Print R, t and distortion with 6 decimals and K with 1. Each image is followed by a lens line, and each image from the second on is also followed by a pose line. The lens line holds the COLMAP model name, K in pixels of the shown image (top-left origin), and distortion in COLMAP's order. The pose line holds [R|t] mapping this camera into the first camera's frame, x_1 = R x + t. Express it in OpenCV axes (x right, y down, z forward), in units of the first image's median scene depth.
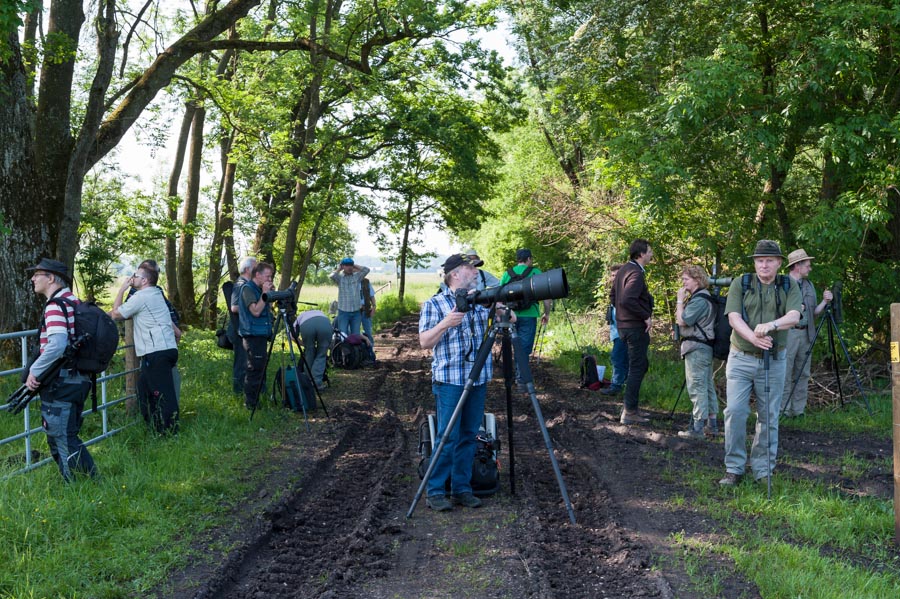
lens RADIAL K [[1239.9, 0, 449.1], [0, 1239.9, 300.1], [0, 0, 1]] dist [0.028239, 0.000000]
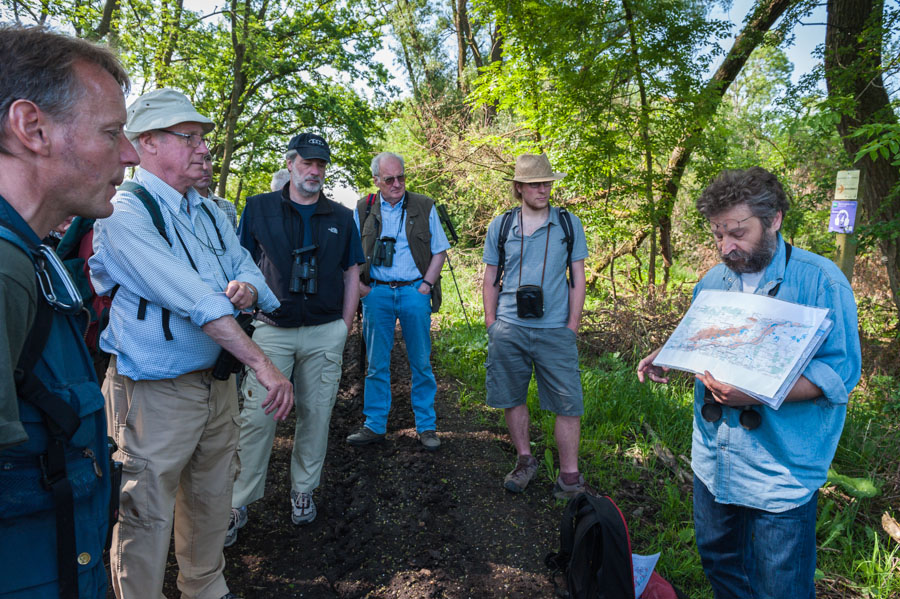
lens RADIAL K [[632.8, 0, 451.0], [0, 632.8, 299.7], [0, 0, 1]] dist [0.008921, -0.000005]
pose [[0.990254, 0.004153, 0.139208, 0.014550], [-0.018743, 0.994436, 0.103662, -0.003867], [-0.138003, -0.105261, 0.984823, 0.220857]]
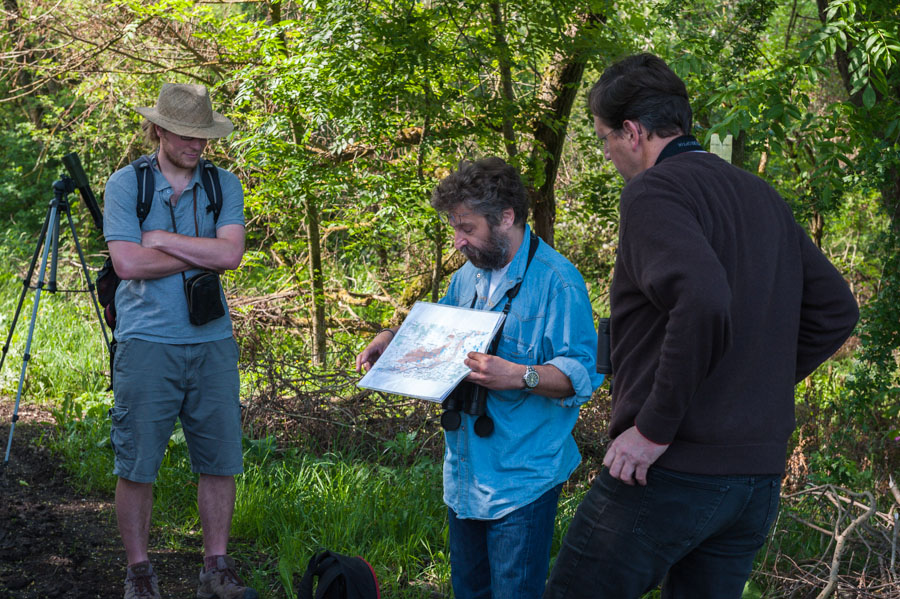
lens RADIAL K [[1782.3, 0, 449.9], [0, 1782.3, 303.1], [0, 0, 1]] dist [0.051768, 0.000000]
pose [[0.933531, 0.018445, 0.358021, 0.003981], [-0.036508, 0.998375, 0.043758, -0.004333], [-0.356632, -0.053920, 0.932688, 0.179018]]
